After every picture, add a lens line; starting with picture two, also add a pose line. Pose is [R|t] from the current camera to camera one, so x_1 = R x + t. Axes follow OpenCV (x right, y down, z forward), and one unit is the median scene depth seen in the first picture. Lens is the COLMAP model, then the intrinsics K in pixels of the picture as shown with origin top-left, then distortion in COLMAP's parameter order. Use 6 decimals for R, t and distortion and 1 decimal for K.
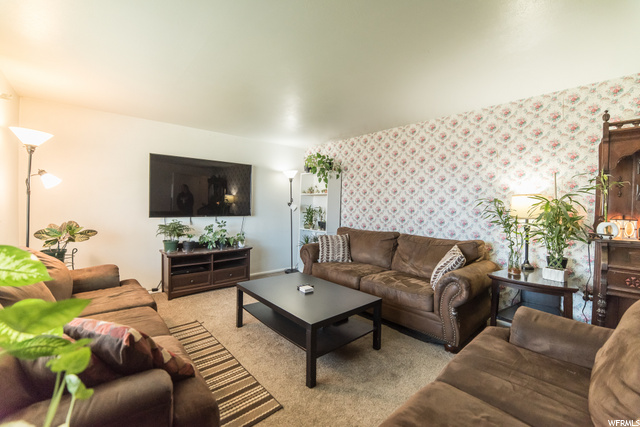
lens RADIAL K [[260.2, 0, 320.5], [0, 260.2, 211.8], [0, 0, 1]] dist [-0.046198, 0.006942]
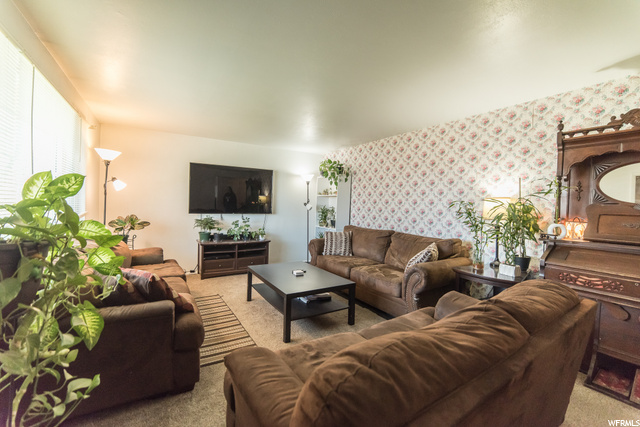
lens RADIAL K [[264.0, 0, 320.1], [0, 264.0, 208.8], [0, 0, 1]] dist [-0.026203, 0.000170]
pose [[0.985591, 0.013713, -0.168590, 0.194692], [-0.015647, 0.999826, -0.010147, 0.002377], [0.168422, 0.012638, 0.985634, -0.177502]]
